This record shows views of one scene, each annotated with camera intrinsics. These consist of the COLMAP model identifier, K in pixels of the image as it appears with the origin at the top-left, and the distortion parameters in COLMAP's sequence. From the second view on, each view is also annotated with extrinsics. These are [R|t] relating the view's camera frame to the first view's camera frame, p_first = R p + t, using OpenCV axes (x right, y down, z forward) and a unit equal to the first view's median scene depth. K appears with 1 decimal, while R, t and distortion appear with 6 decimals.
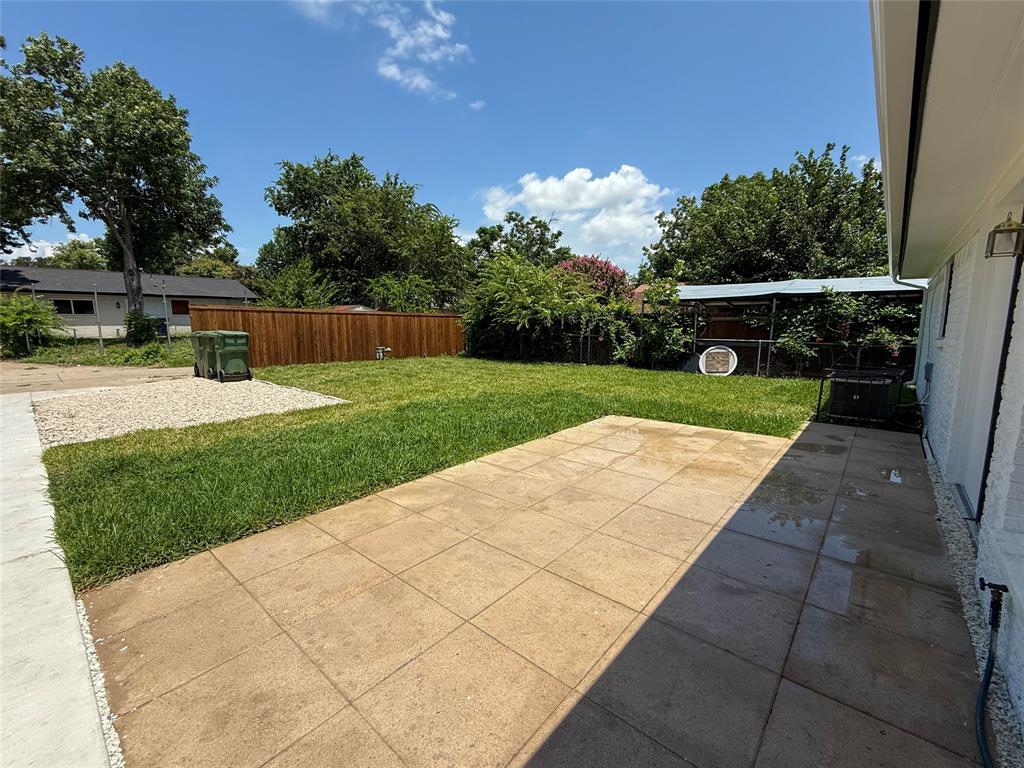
lens RADIAL K [[519.5, 0, 512.0], [0, 519.5, 384.0], [0, 0, 1]] dist [-0.014129, -0.000409]
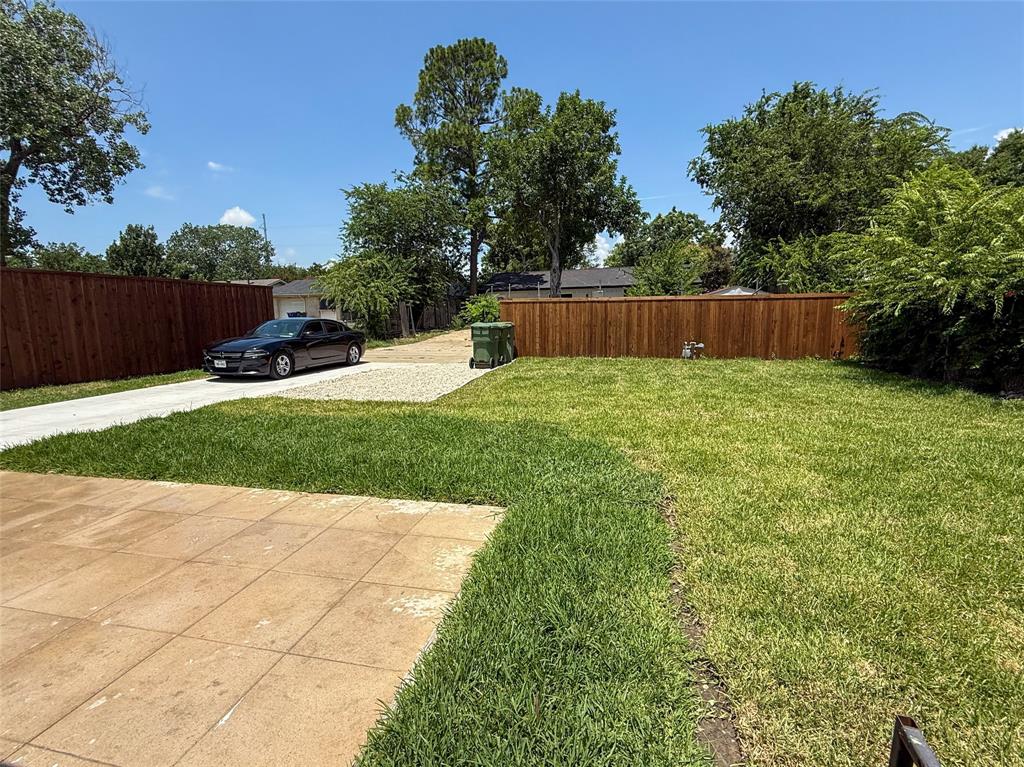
lens RADIAL K [[519.5, 0, 512.0], [0, 519.5, 383.5], [0, 0, 1]] dist [-0.014129, -0.000409]
pose [[0.369801, 0.114754, -0.921997, 0.375375], [-0.084525, 0.992384, 0.089612, -0.058961], [0.925258, 0.044793, 0.376684, 0.486998]]
